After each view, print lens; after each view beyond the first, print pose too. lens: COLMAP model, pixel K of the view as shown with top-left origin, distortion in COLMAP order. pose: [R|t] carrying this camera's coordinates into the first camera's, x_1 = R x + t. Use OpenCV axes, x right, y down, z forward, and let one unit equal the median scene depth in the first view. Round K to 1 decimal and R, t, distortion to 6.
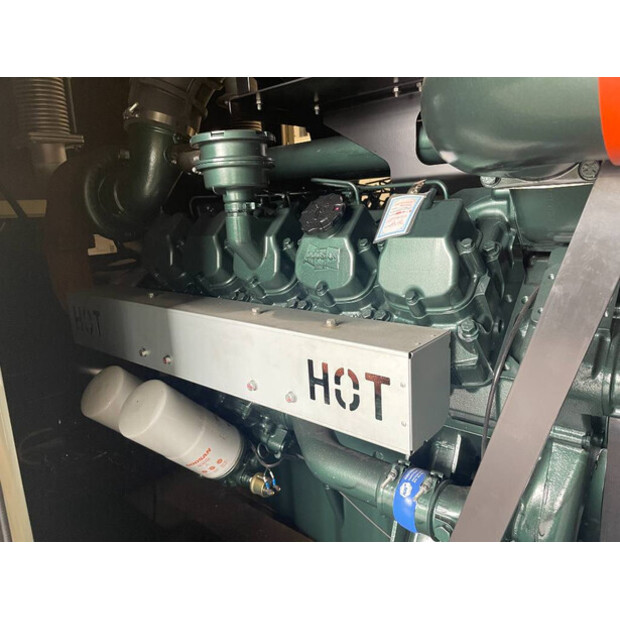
lens RADIAL K [[472.4, 0, 309.6], [0, 472.4, 321.0], [0, 0, 1]] dist [0.046027, -0.052723]
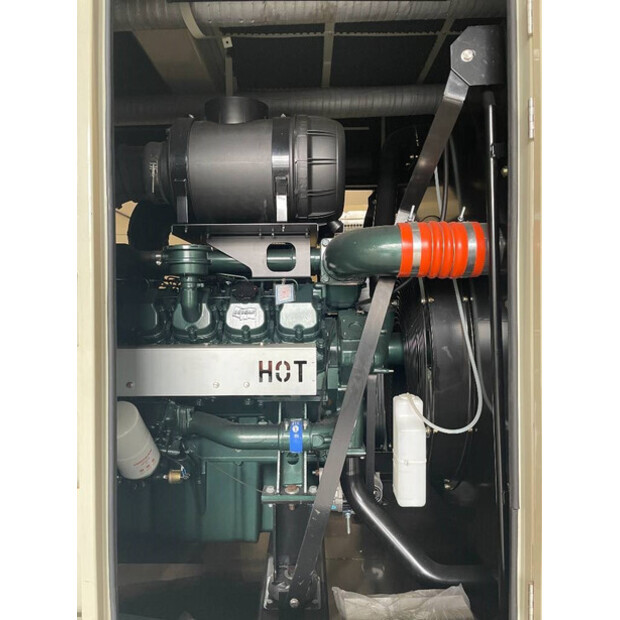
lens RADIAL K [[472.4, 0, 305.1], [0, 472.4, 308.9], [0, 0, 1]] dist [0.046027, -0.052723]
pose [[0.772361, 0.030571, 0.634447, -1.053183], [0.122986, 0.972742, -0.196592, 0.266964], [-0.623163, 0.229868, 0.747548, -0.610948]]
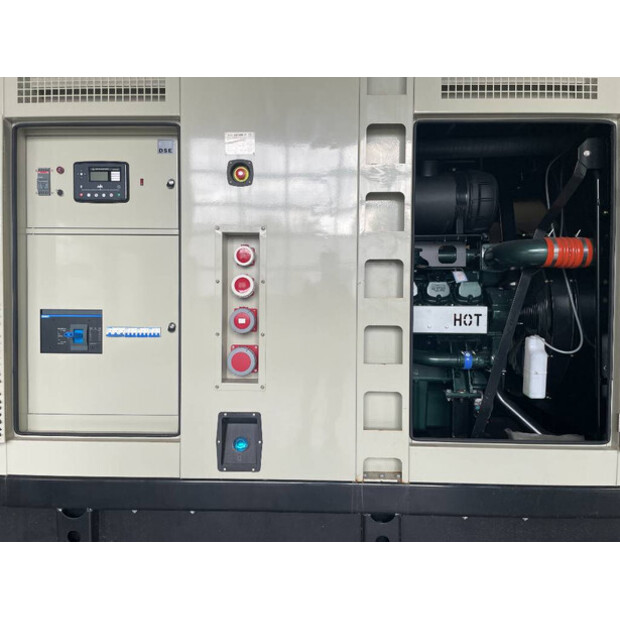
lens RADIAL K [[472.4, 0, 312.9], [0, 472.4, 308.6], [0, 0, 1]] dist [0.046027, -0.052723]
pose [[0.784705, 0.030710, 0.619108, -2.843767], [0.106734, 0.977161, -0.183753, 0.547219], [-0.610611, 0.210271, 0.763505, -0.998267]]
